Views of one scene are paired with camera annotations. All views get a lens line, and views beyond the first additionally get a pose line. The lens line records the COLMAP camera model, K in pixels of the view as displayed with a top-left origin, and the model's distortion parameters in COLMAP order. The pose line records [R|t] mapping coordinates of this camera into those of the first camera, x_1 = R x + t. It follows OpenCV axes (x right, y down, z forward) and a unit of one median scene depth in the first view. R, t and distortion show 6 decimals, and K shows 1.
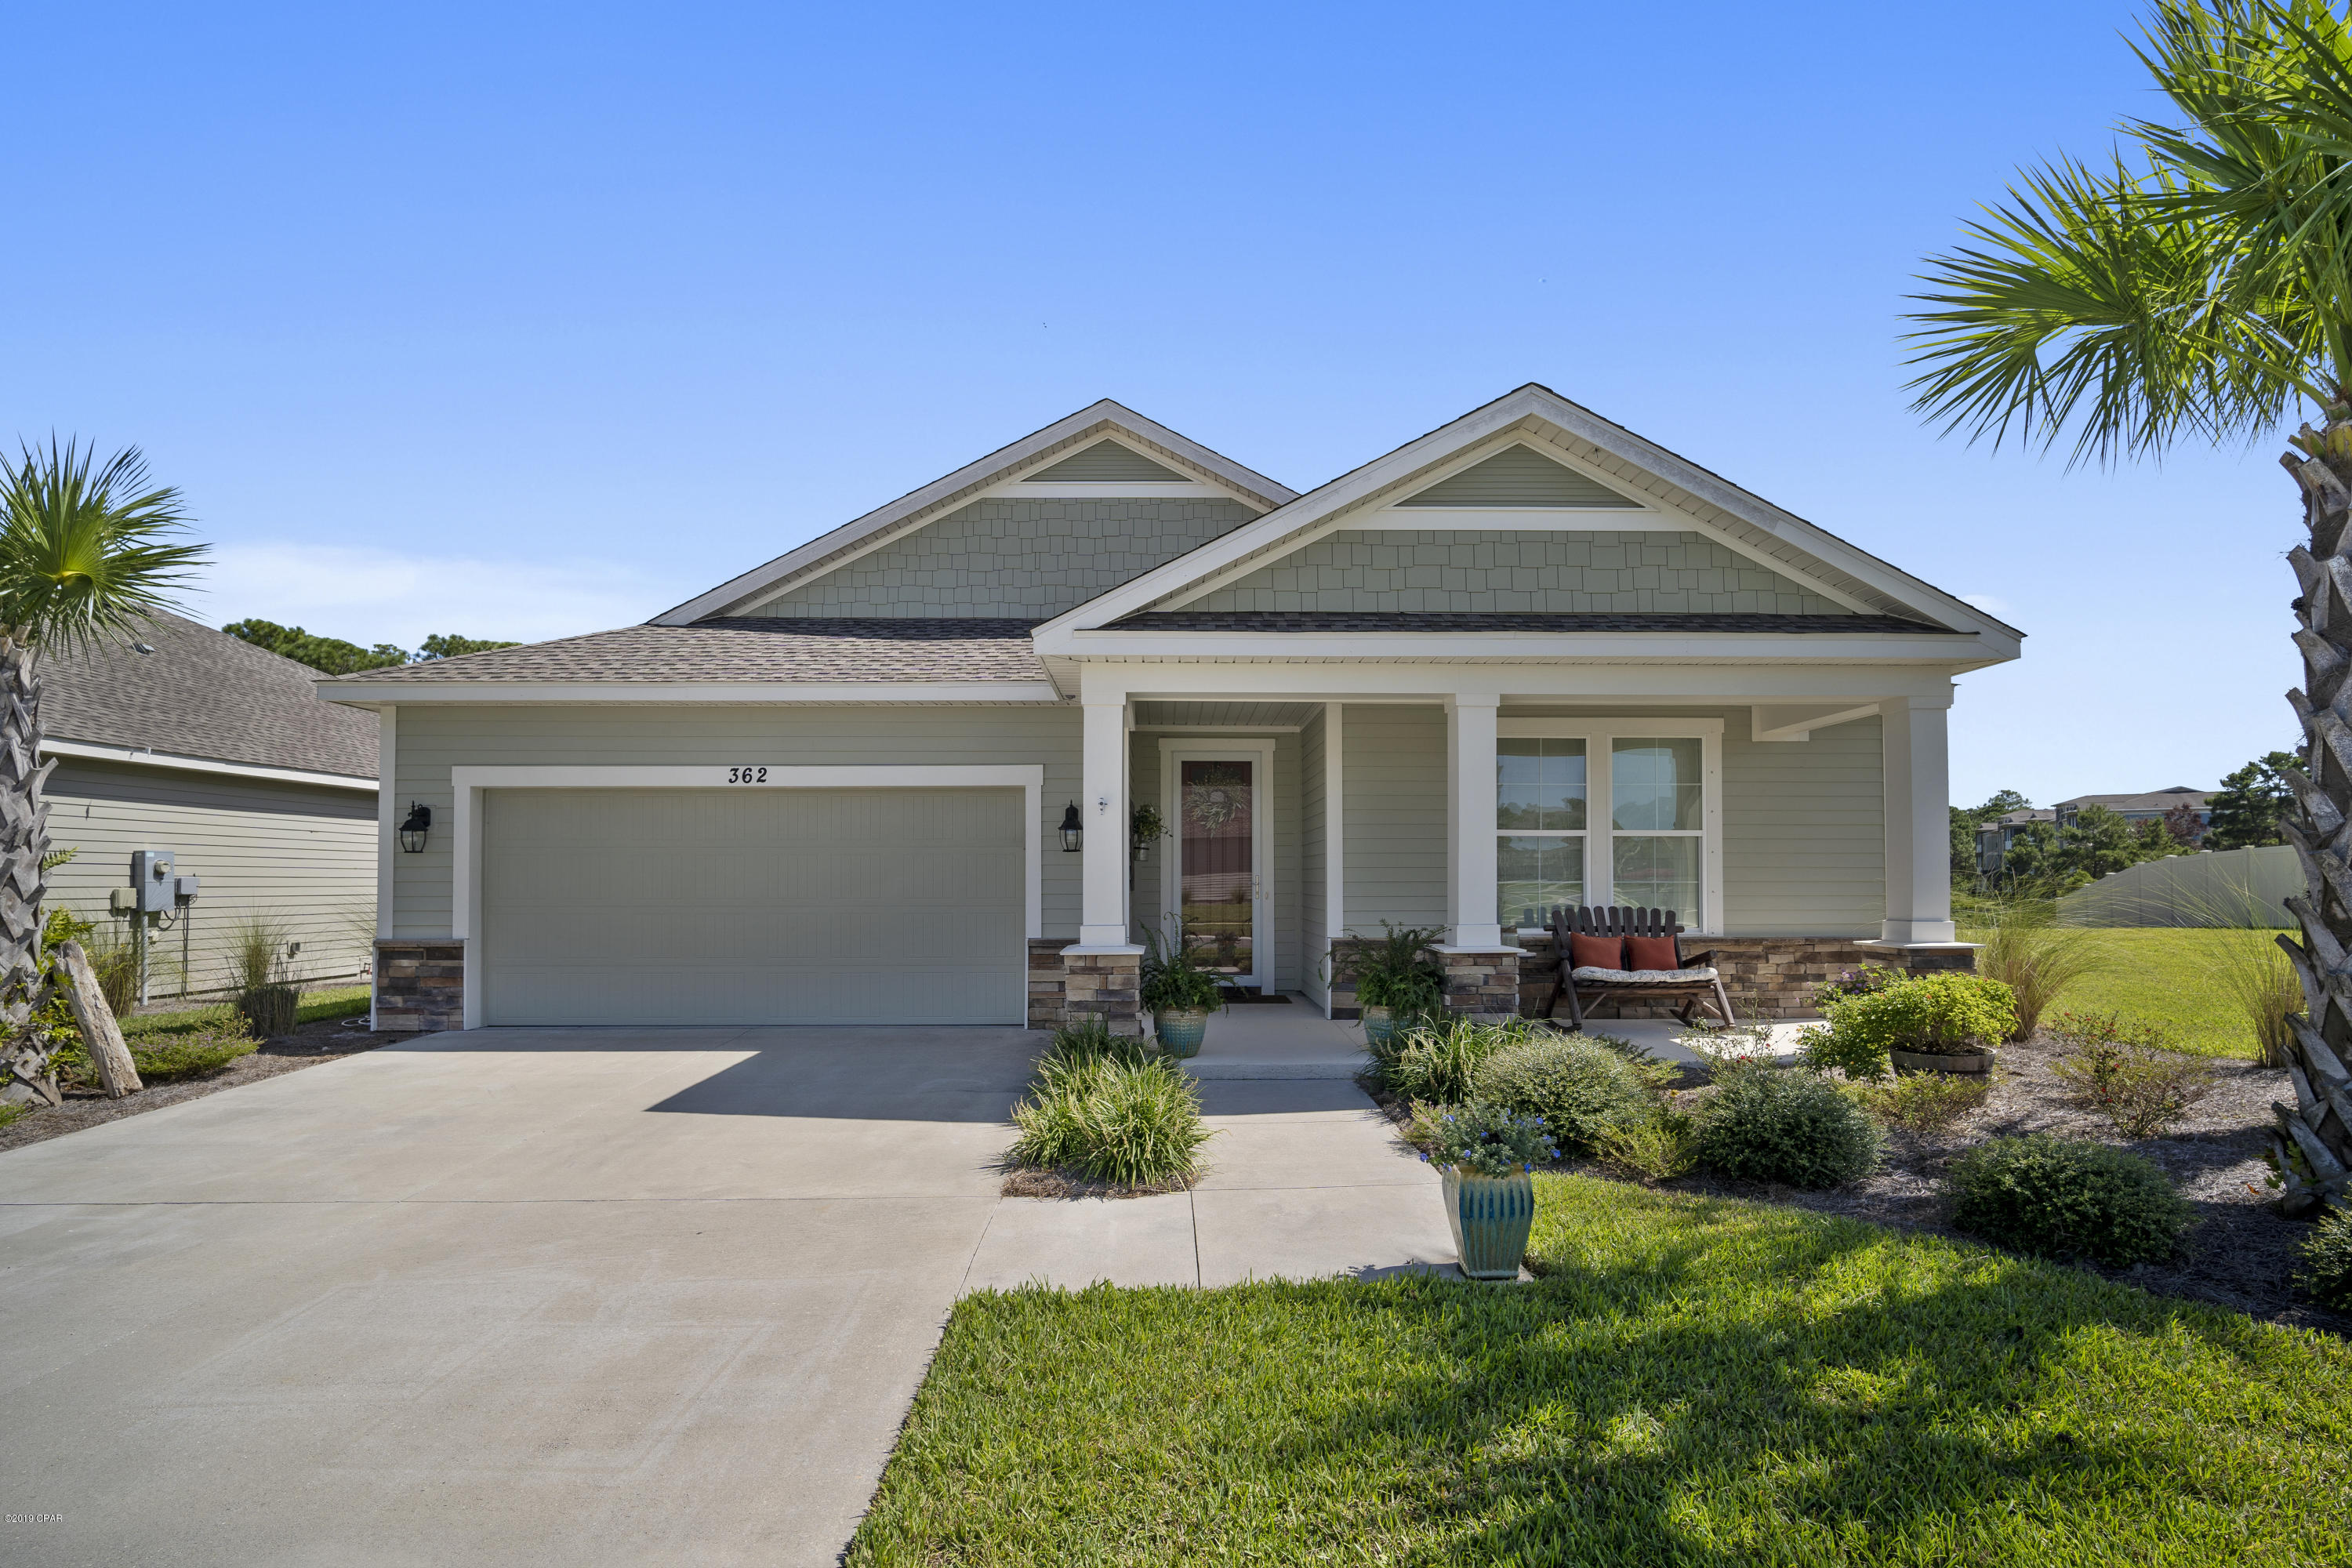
lens RADIAL K [[1025.5, 0, 1184.5], [0, 1025.5, 784.3], [0, 0, 1]] dist [-0.012336, 0.000919]
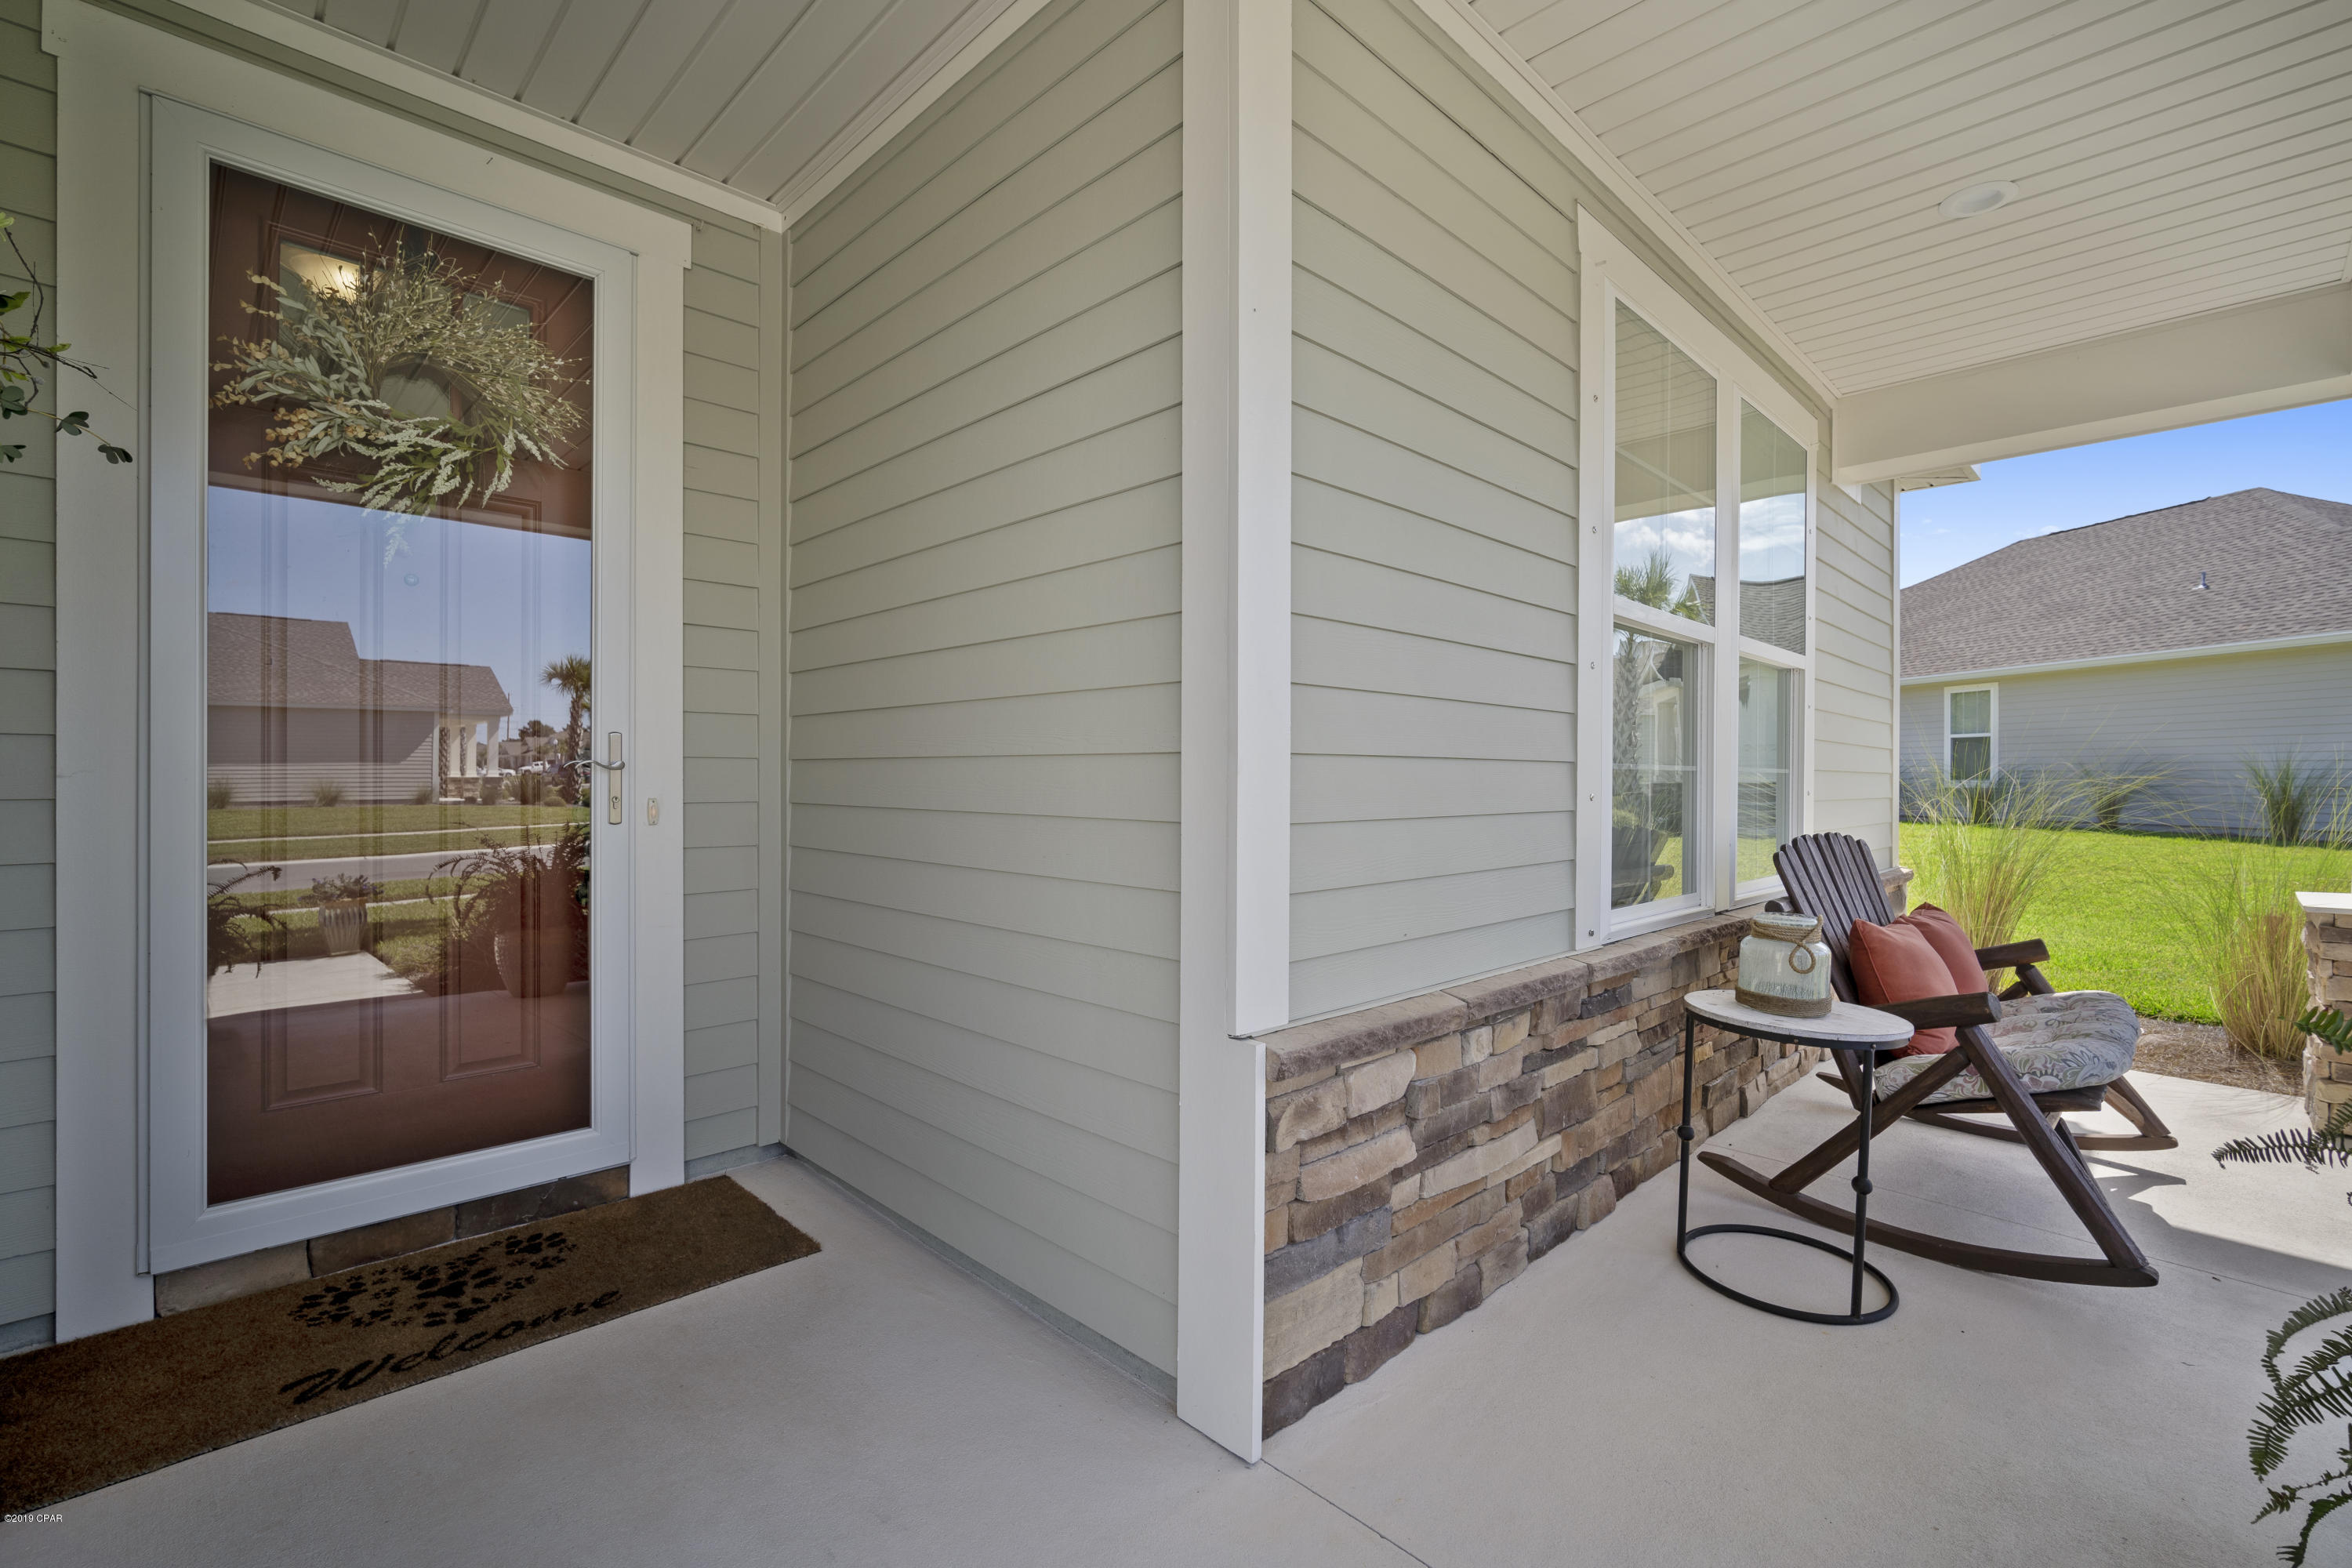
lens RADIAL K [[1025.5, 0, 1184.5], [0, 1025.5, 784.3], [0, 0, 1]] dist [-0.012336, 0.000919]
pose [[0.721931, -0.001123, 0.691964, -0.002133], [-0.070555, 0.994667, 0.075224, 0.070854], [-0.688359, -0.103128, 0.718002, 0.709336]]
